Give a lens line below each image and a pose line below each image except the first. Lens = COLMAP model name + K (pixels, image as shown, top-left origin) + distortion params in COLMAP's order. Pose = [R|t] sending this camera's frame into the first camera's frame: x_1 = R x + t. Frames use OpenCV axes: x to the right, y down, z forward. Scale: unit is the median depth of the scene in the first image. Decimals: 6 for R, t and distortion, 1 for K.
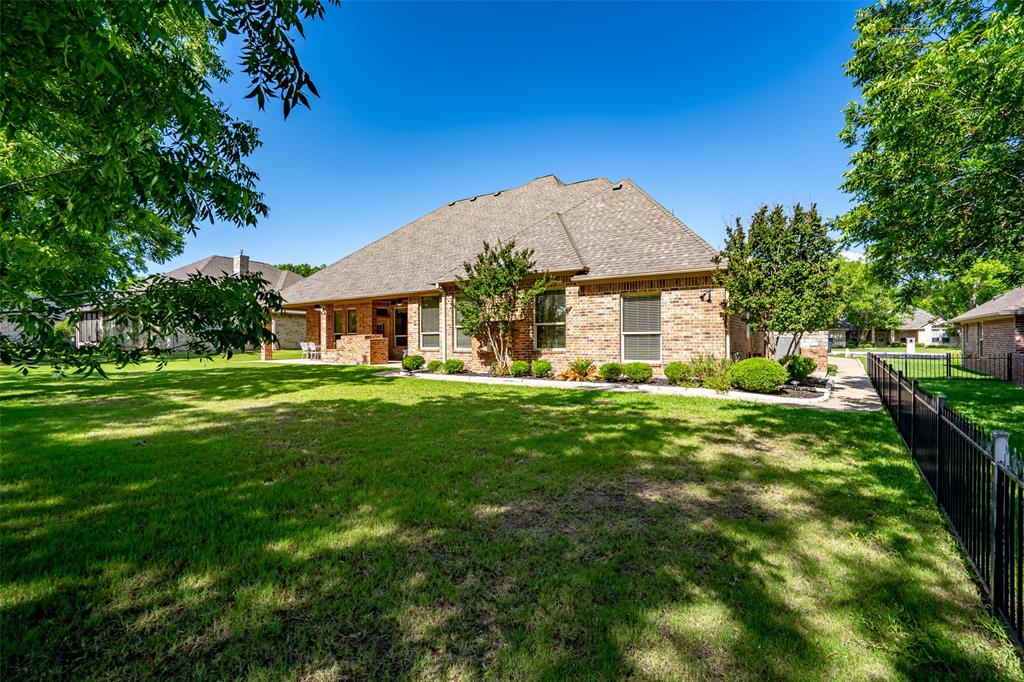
lens RADIAL K [[483.9, 0, 513.7], [0, 483.9, 335.6], [0, 0, 1]] dist [-0.066538, 0.027961]
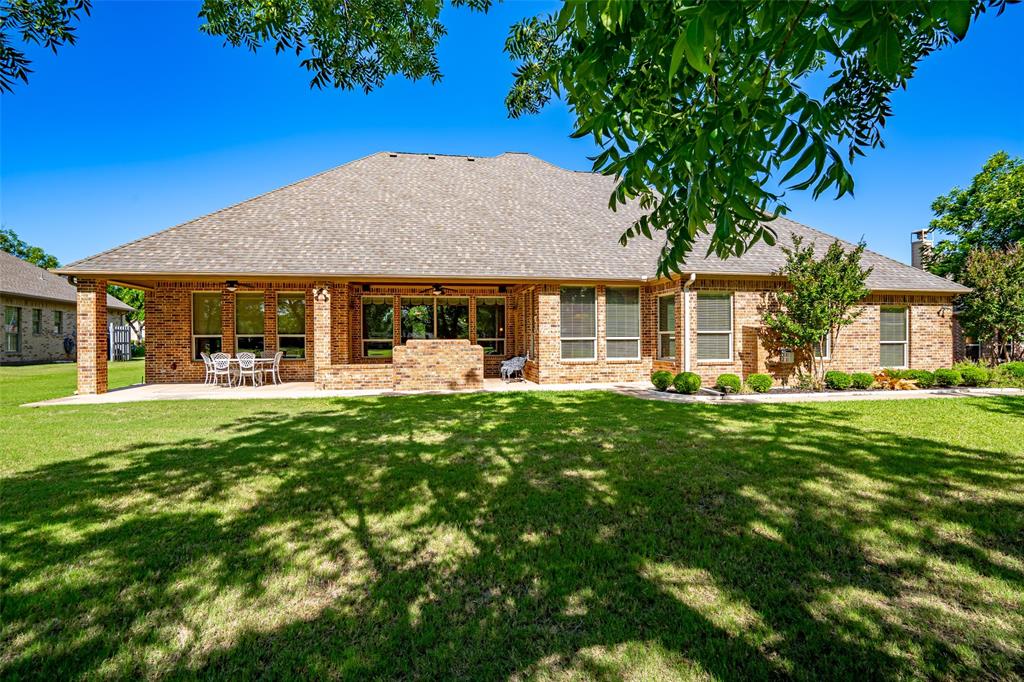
lens RADIAL K [[483.9, 0, 513.7], [0, 483.9, 335.6], [0, 0, 1]] dist [-0.066538, 0.027961]
pose [[0.728965, 0.012030, 0.684446, -0.992788], [-0.008469, 0.999928, -0.008554, -0.003096], [-0.684499, 0.000439, 0.729014, 0.734081]]
